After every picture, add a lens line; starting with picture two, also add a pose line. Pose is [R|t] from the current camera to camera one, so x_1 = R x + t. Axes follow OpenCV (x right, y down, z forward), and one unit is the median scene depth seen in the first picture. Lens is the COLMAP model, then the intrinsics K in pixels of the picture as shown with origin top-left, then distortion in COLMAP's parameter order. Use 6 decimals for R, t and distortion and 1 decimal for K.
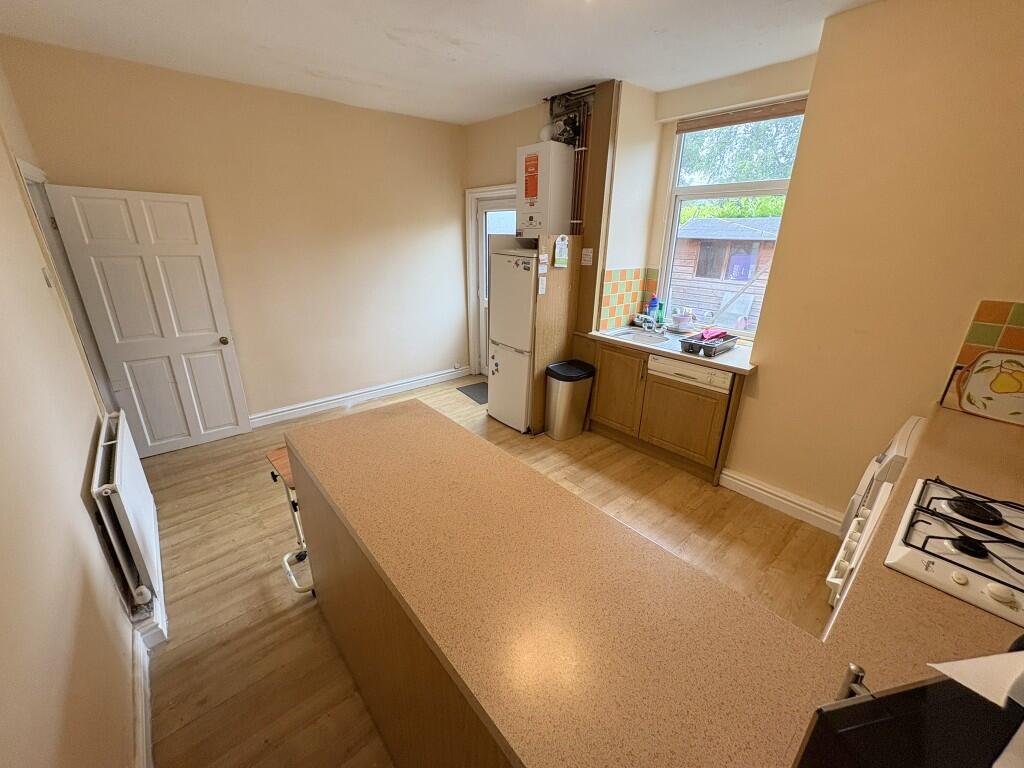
lens RADIAL K [[409.3, 0, 510.4], [0, 409.3, 381.4], [0, 0, 1]] dist [-0.001620, 0.000017]
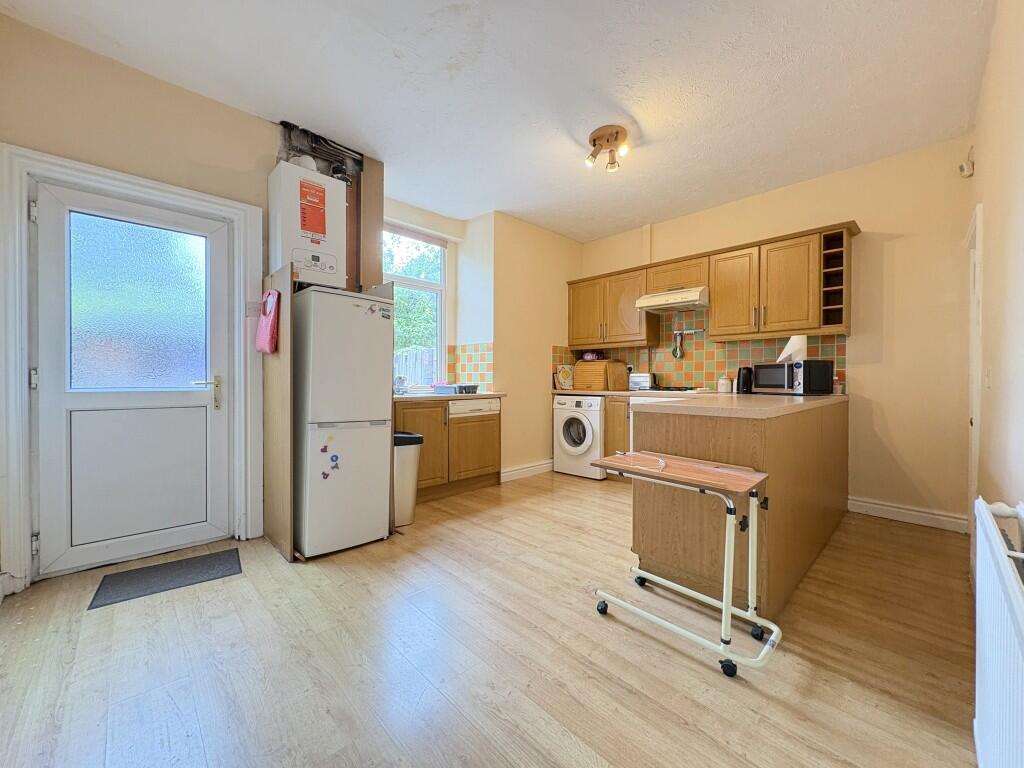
lens RADIAL K [[406.4, 0, 509.7], [0, 406.4, 382.1], [0, 0, 1]] dist [-0.001441, 0.000152]
pose [[-0.052960, -0.019153, 0.998413, -0.786362], [0.336180, 0.941114, 0.035887, -0.096673], [-0.940307, 0.337547, -0.043403, 0.839344]]
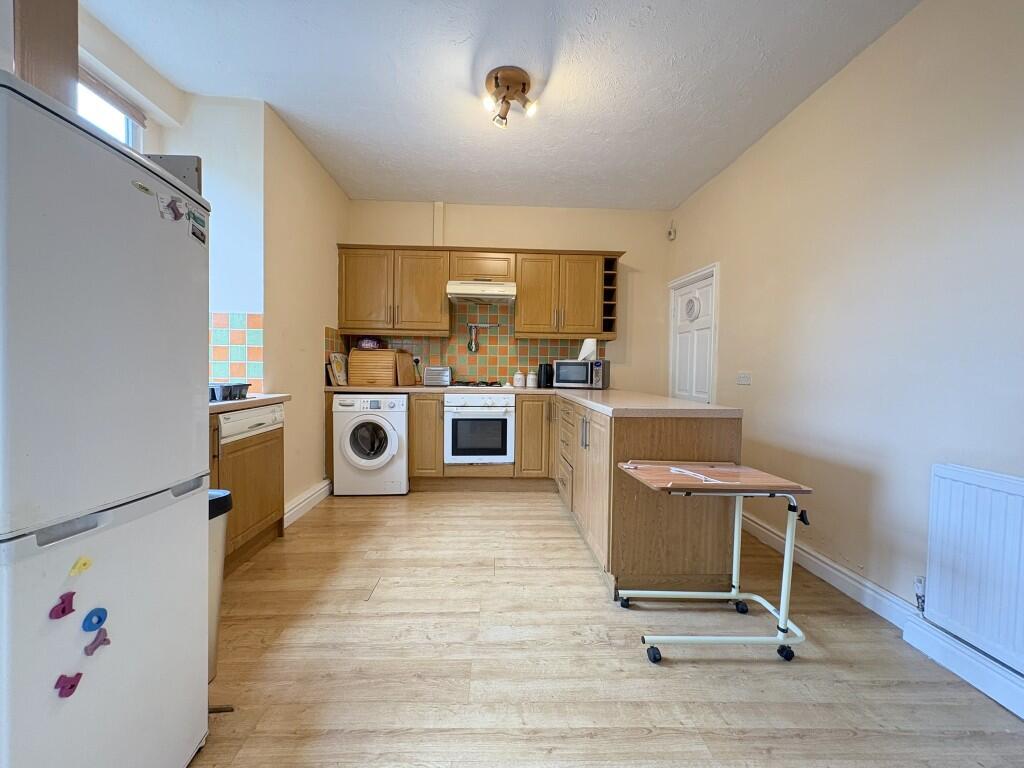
lens RADIAL K [[406.4, 0, 509.7], [0, 406.4, 382.1], [0, 0, 1]] dist [-0.001441, 0.000152]
pose [[-0.782253, -0.041769, 0.621559, -0.387920], [0.188665, 0.935009, 0.300273, -0.210600], [-0.593706, 0.352156, -0.723533, 1.129625]]
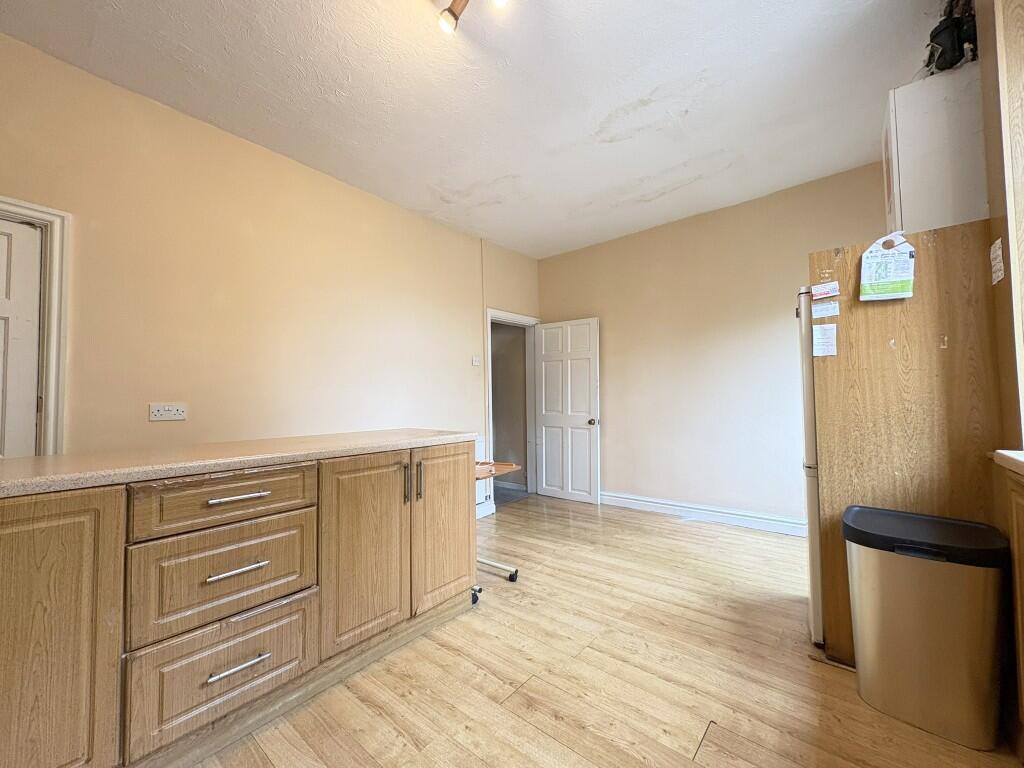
lens RADIAL K [[406.4, 0, 509.7], [0, 406.4, 382.1], [0, 0, 1]] dist [-0.001441, 0.000152]
pose [[0.168668, -0.057197, -0.984012, 0.523378], [-0.317344, 0.942008, -0.109151, 0.003209], [0.933190, 0.330680, 0.140735, 0.567148]]
